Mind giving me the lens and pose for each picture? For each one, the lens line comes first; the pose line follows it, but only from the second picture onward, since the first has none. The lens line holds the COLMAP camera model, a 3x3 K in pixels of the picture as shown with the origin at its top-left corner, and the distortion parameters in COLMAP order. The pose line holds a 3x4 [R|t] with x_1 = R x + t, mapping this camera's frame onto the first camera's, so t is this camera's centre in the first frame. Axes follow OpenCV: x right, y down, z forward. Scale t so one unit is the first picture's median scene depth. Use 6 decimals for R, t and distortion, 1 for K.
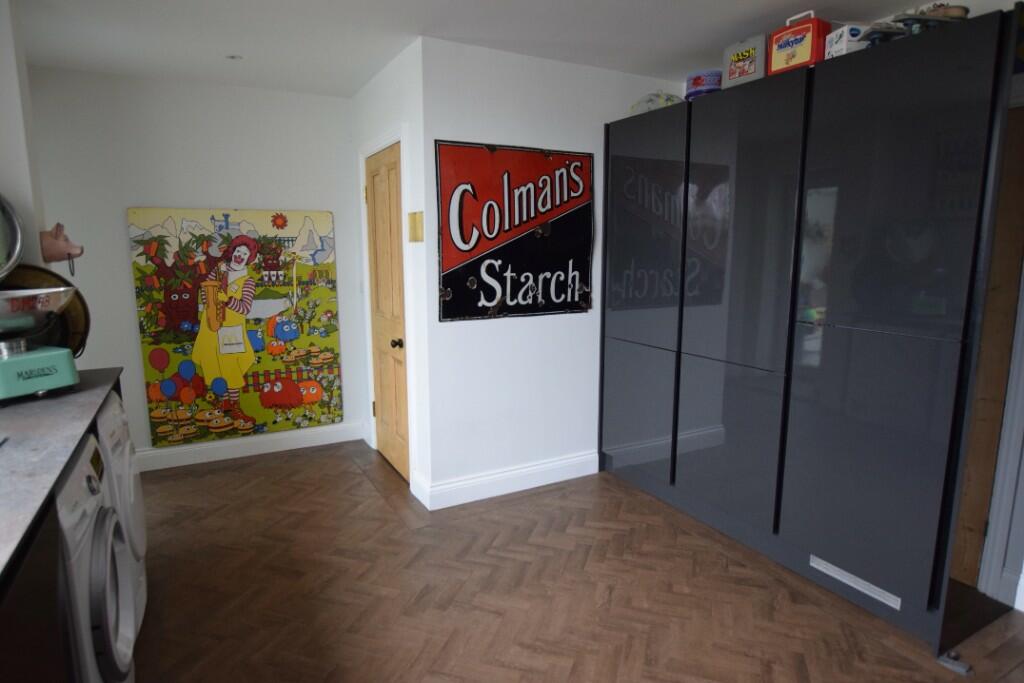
lens RADIAL K [[574.8, 0, 517.4], [0, 574.8, 342.5], [0, 0, 1]] dist [-0.027572, -0.001882]
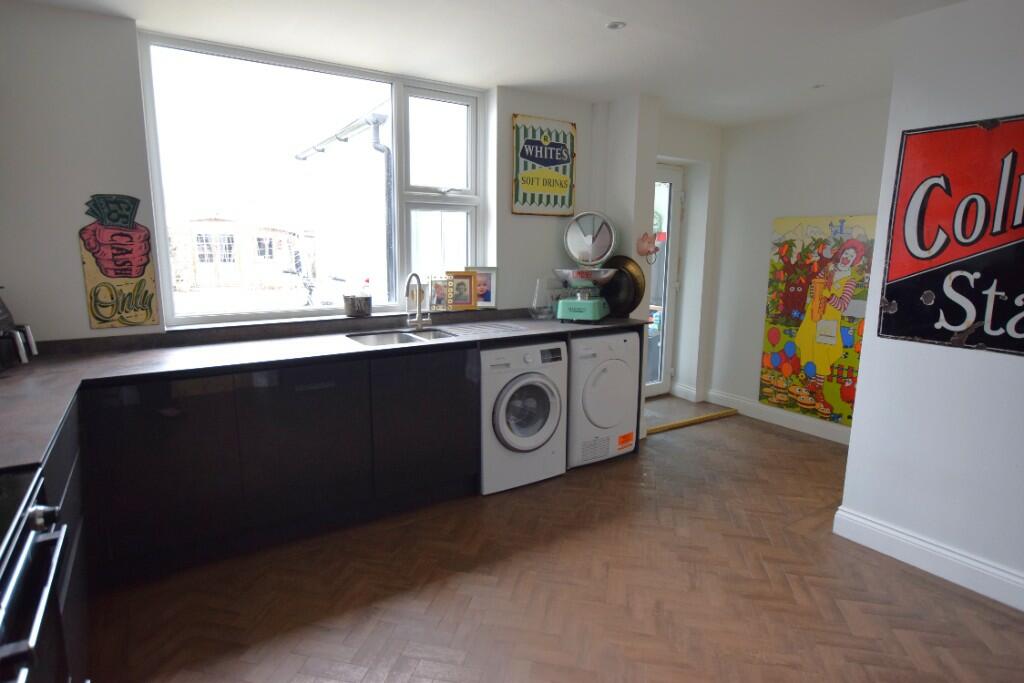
lens RADIAL K [[574.8, 0, 537.5], [0, 574.8, 348.0], [0, 0, 1]] dist [-0.027572, -0.001882]
pose [[0.105359, 0.179574, -0.978086, 0.592956], [-0.172120, 0.972009, 0.159918, -0.060261], [0.979426, 0.151499, 0.133318, 0.319987]]
